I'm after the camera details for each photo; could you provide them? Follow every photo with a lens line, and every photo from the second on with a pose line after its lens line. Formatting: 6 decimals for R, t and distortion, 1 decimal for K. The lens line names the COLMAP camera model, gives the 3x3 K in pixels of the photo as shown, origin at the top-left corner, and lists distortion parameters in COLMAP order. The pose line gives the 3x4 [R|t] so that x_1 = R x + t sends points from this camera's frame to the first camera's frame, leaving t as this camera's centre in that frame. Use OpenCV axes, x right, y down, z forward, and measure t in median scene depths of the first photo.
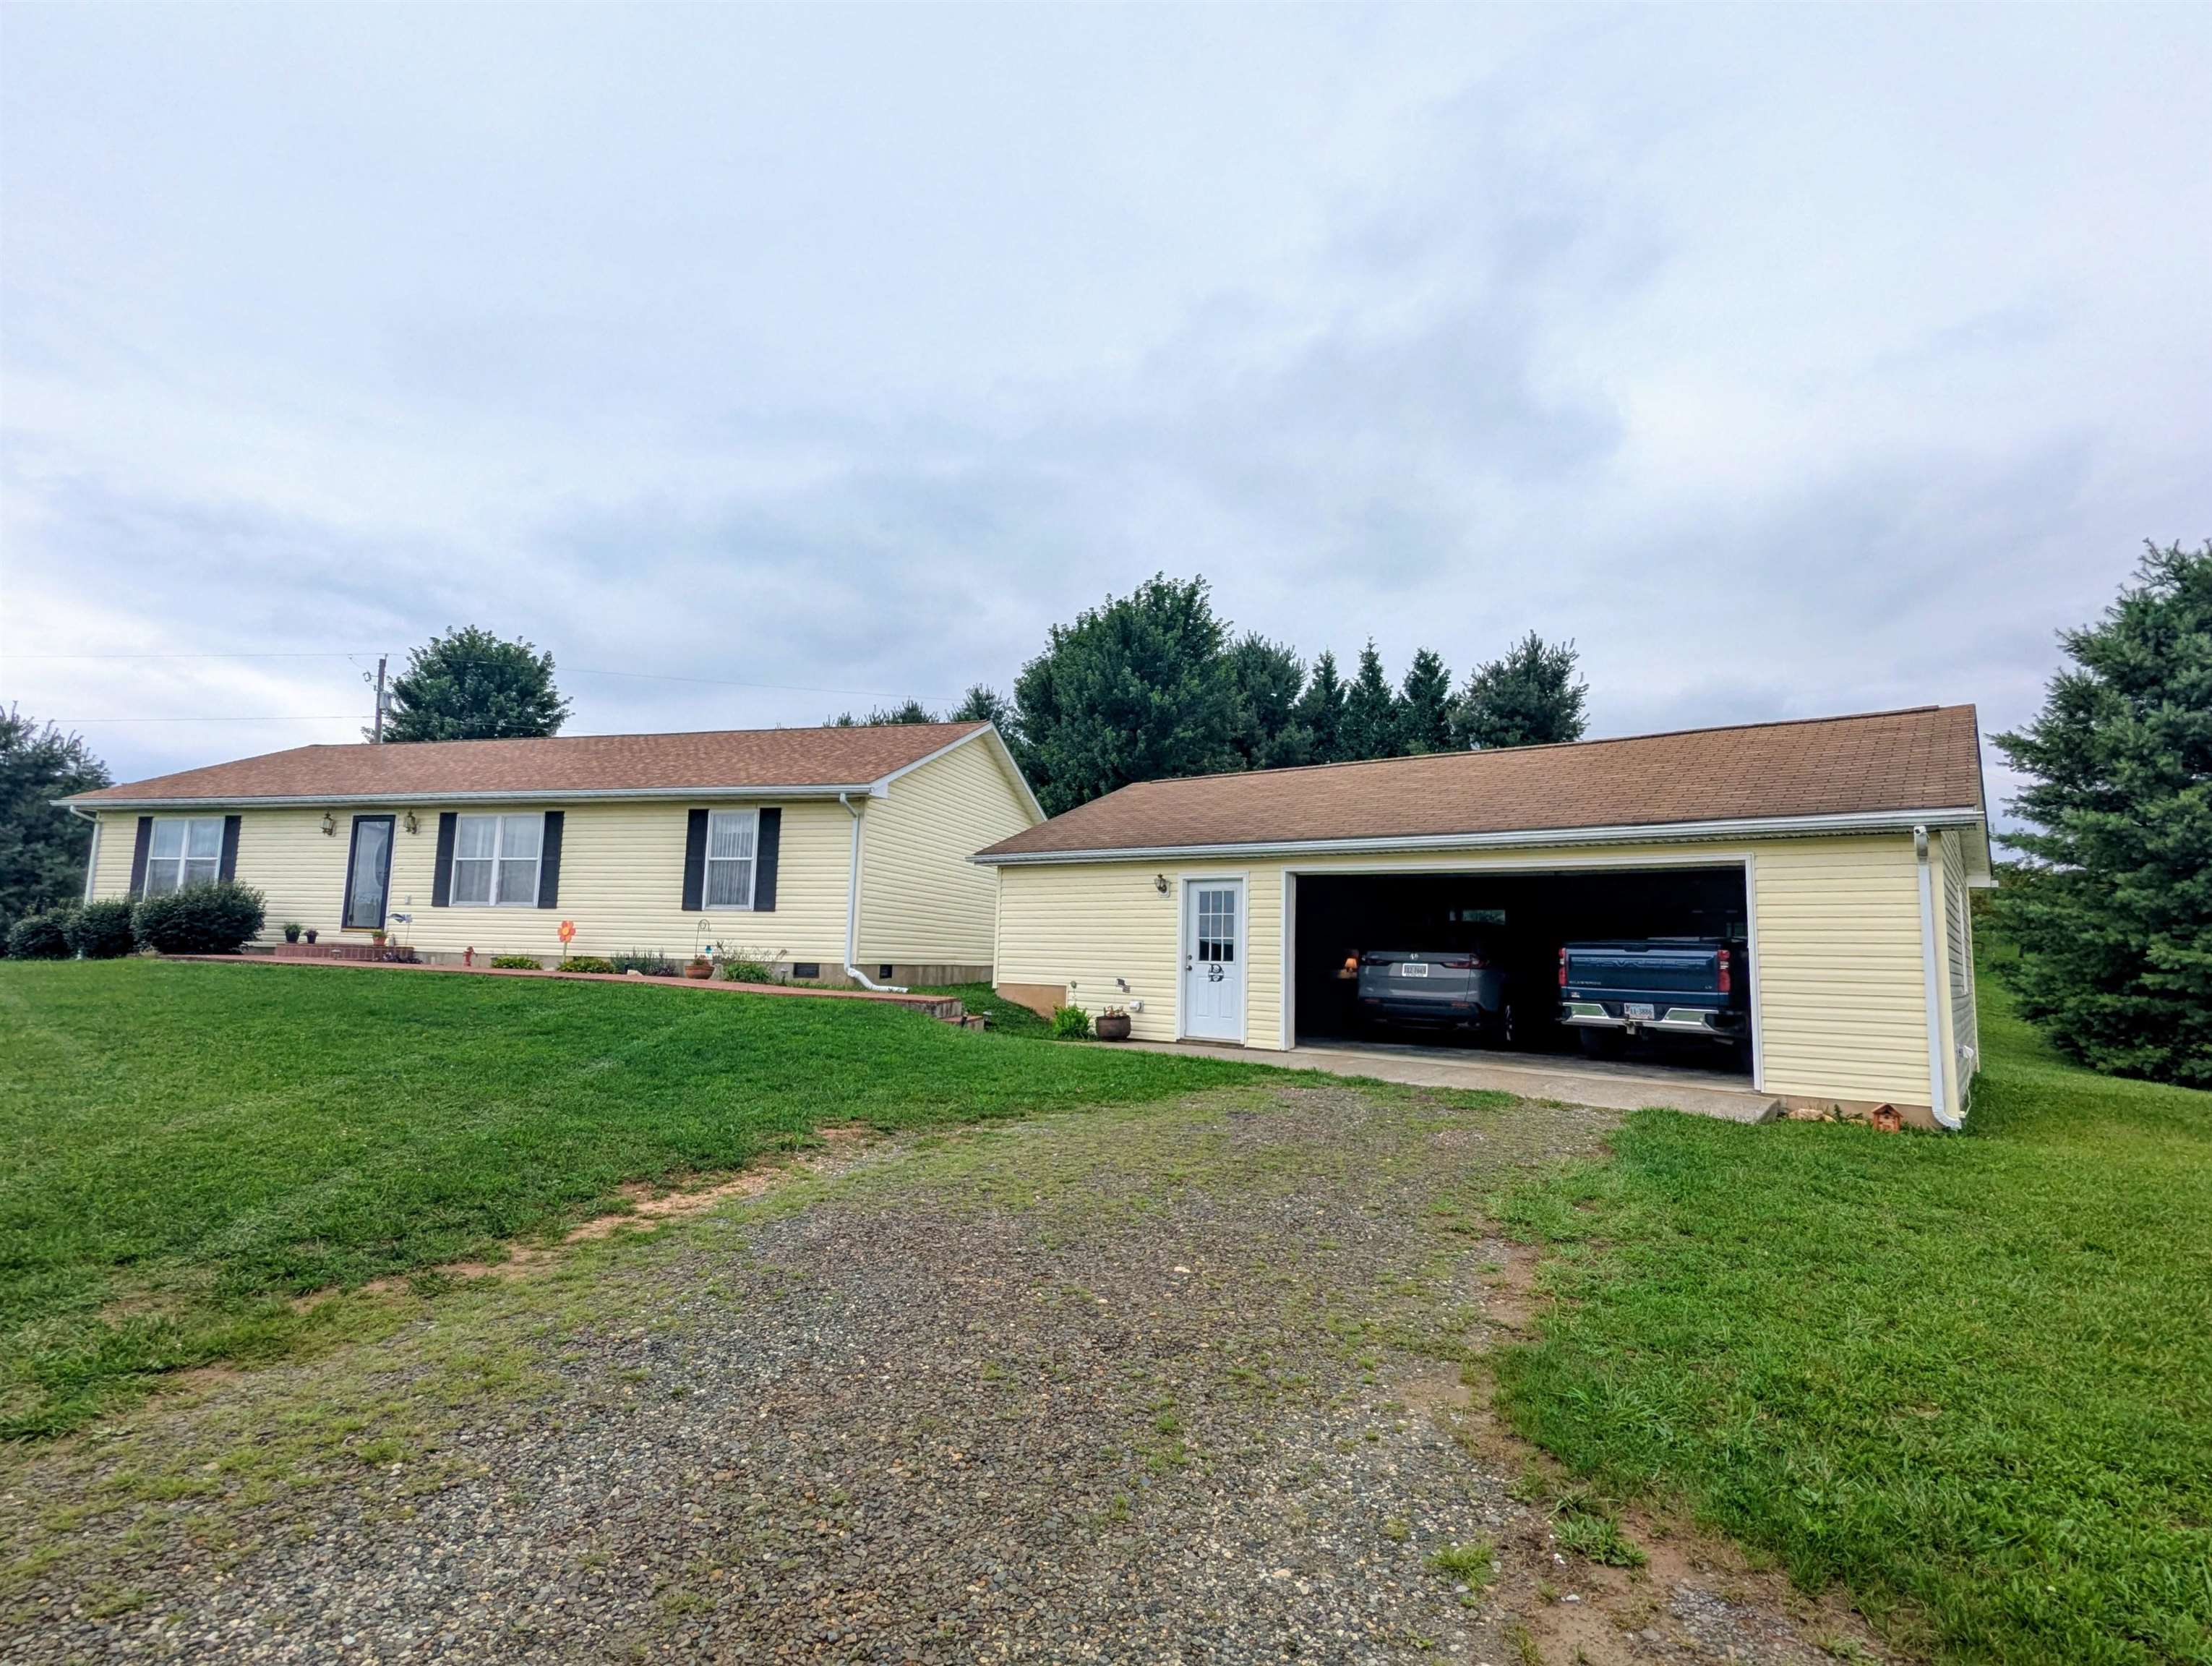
lens RADIAL K [[1059.0, 0, 1112.2], [0, 1059.0, 820.4], [0, 0, 1]] dist [0.003094, -0.001578]
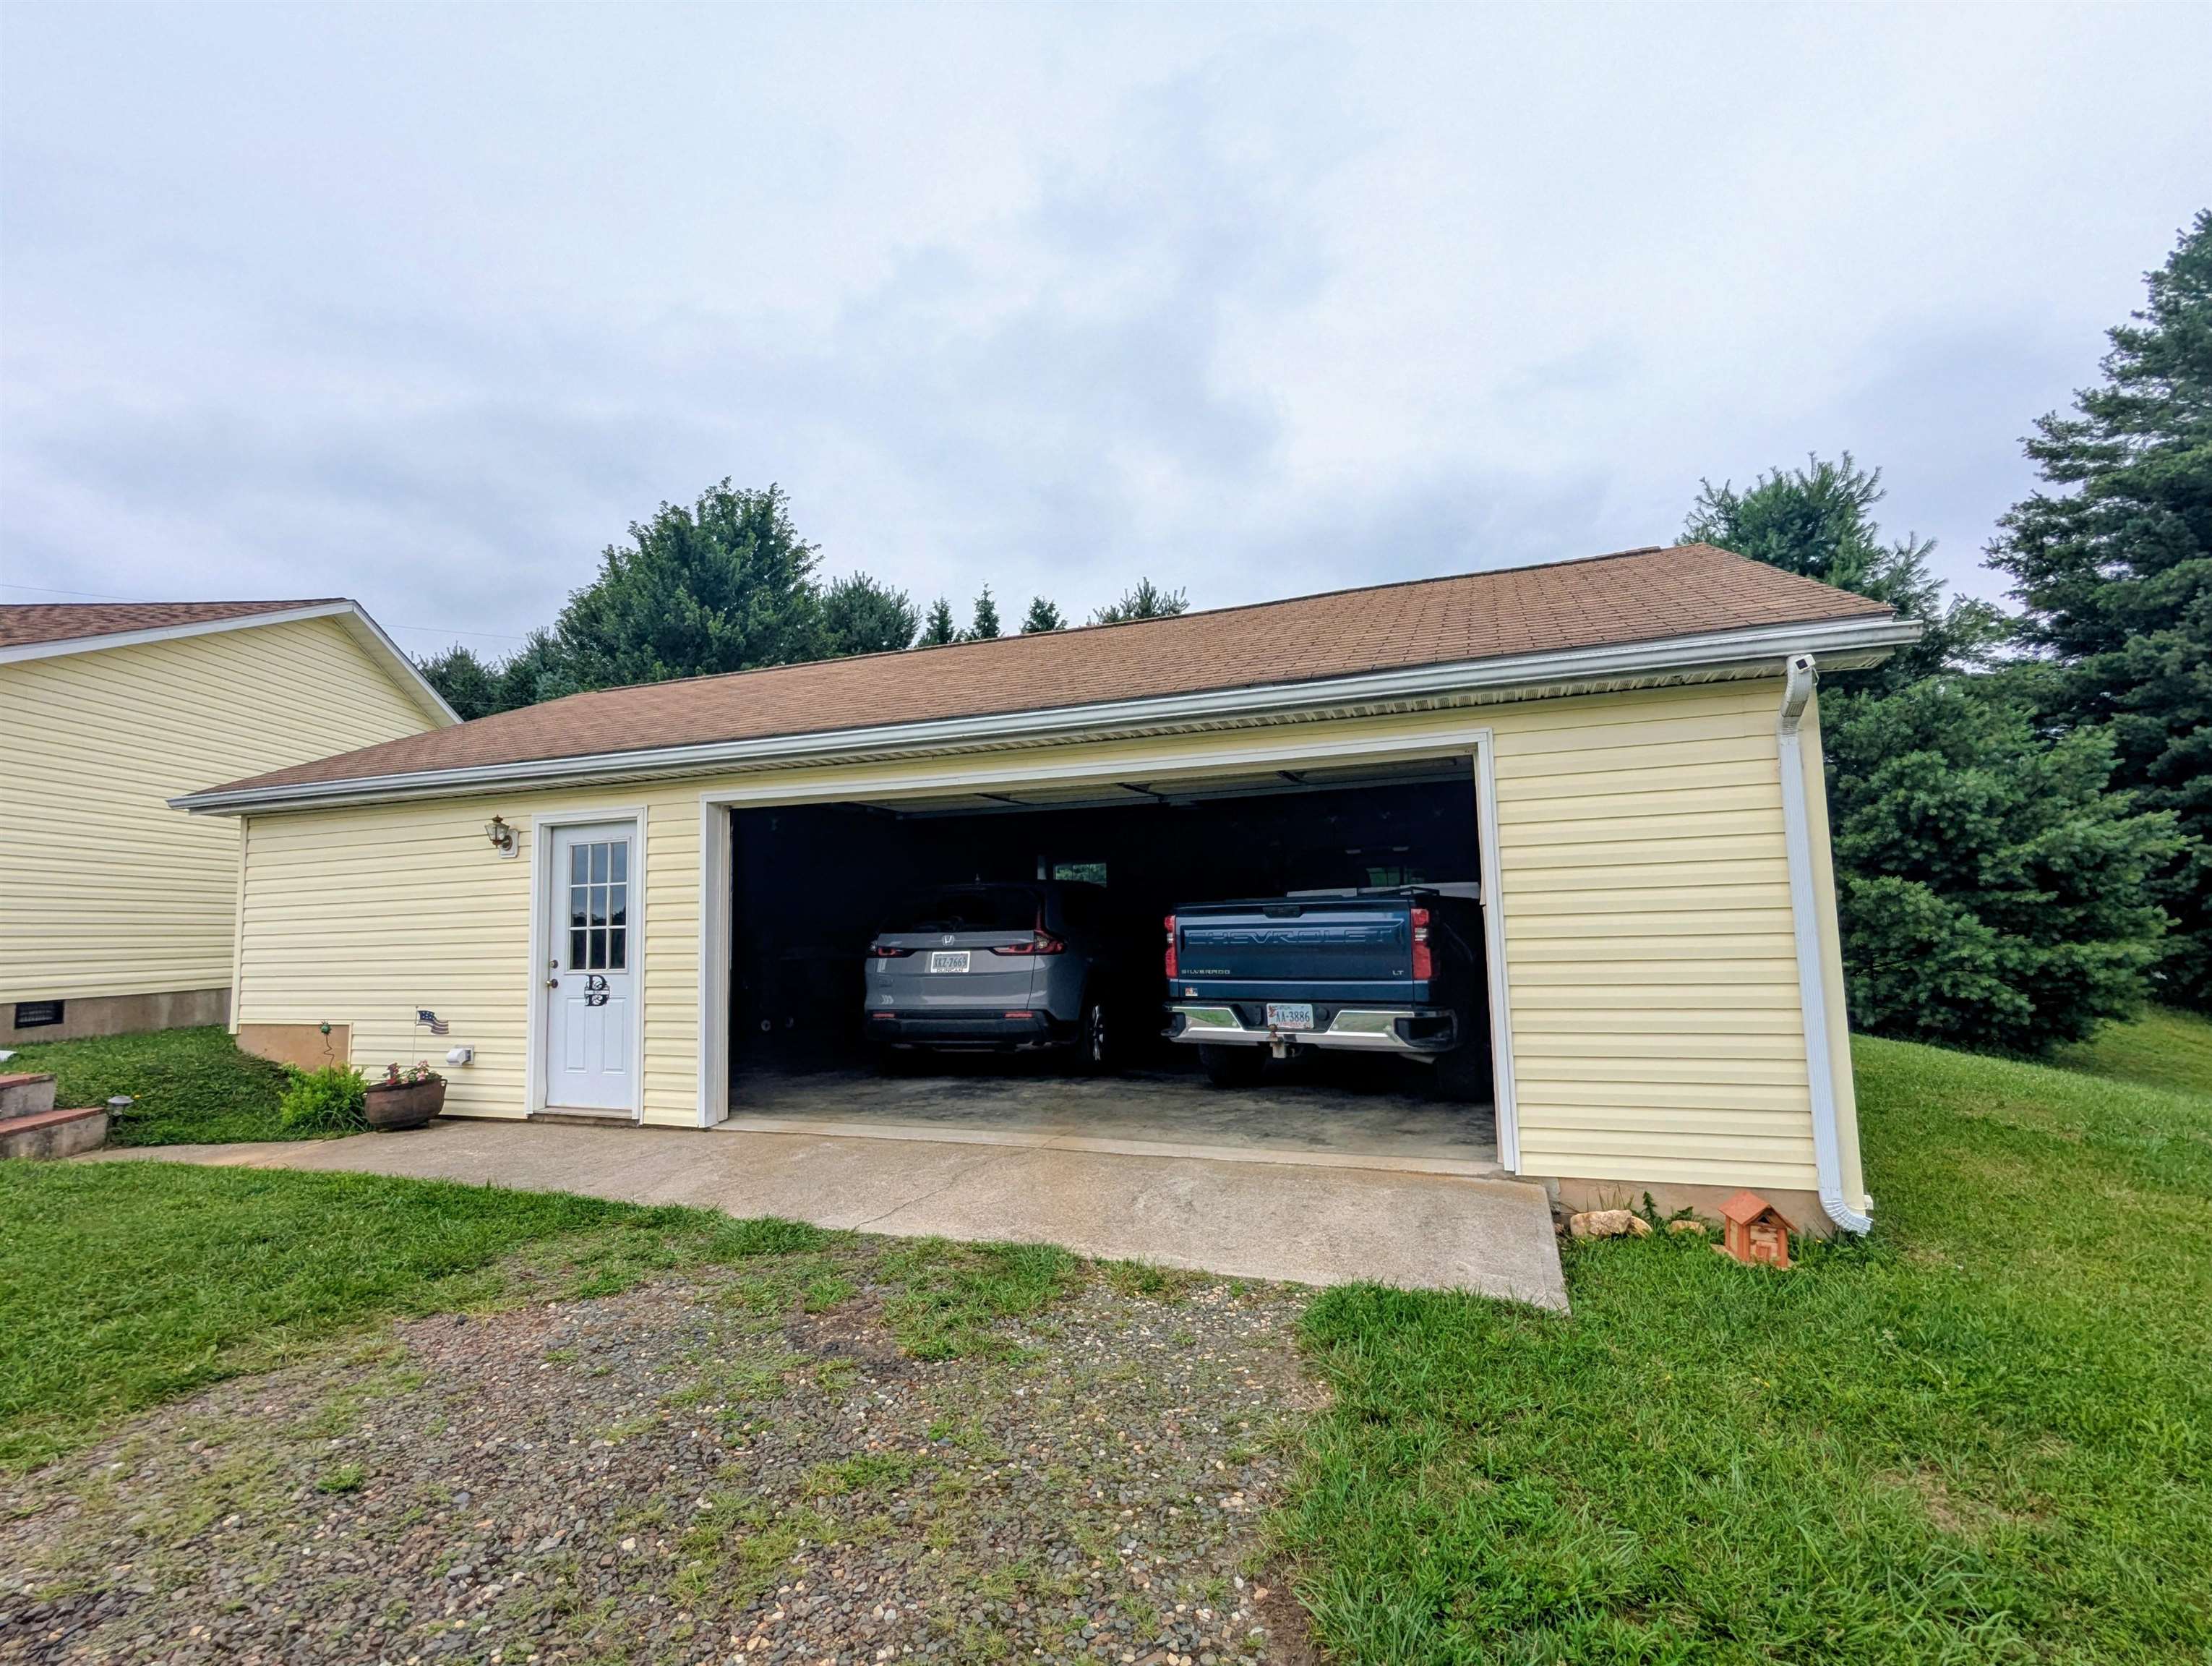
lens RADIAL K [[1059.0, 0, 1098.5], [0, 1059.0, 832.3], [0, 0, 1]] dist [0.003094, -0.001578]
pose [[0.946845, -0.025830, 0.320651, 0.130217], [0.012671, 0.998992, 0.043057, 0.031070], [-0.321440, -0.036705, 0.946218, 0.298611]]
